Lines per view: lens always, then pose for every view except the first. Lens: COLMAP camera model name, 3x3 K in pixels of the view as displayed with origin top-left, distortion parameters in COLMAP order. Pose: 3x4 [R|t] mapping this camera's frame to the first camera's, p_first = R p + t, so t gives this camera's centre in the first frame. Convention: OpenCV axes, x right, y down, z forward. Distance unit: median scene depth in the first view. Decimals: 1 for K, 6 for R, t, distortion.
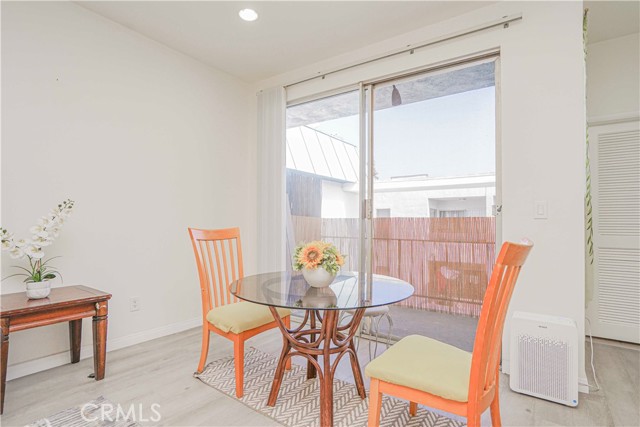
lens RADIAL K [[330.0, 0, 320.5], [0, 330.0, 215.7], [0, 0, 1]] dist [0.000383, -0.000114]
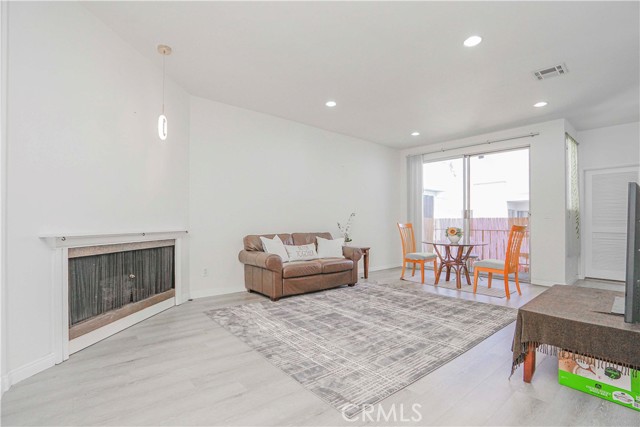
lens RADIAL K [[303.9, 0, 314.7], [0, 303.9, 212.8], [0, 0, 1]] dist [-0.067090, 0.030372]
pose [[0.963502, -0.016668, -0.267180, -0.340086], [0.013082, 0.999799, -0.015195, -0.012538], [0.267380, 0.011145, 0.963527, -1.297393]]
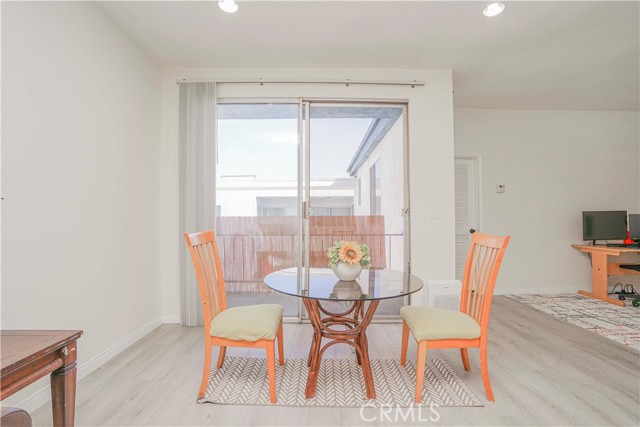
lens RADIAL K [[302.1, 0, 320.0], [0, 302.1, 213.5], [0, 0, 1]] dist [-0.002328, 0.000013]
pose [[0.811997, -0.004253, 0.583646, -0.505324], [-0.000058, 0.999973, 0.007368, -0.018522], [-0.583662, -0.006017, 0.811975, 0.141353]]
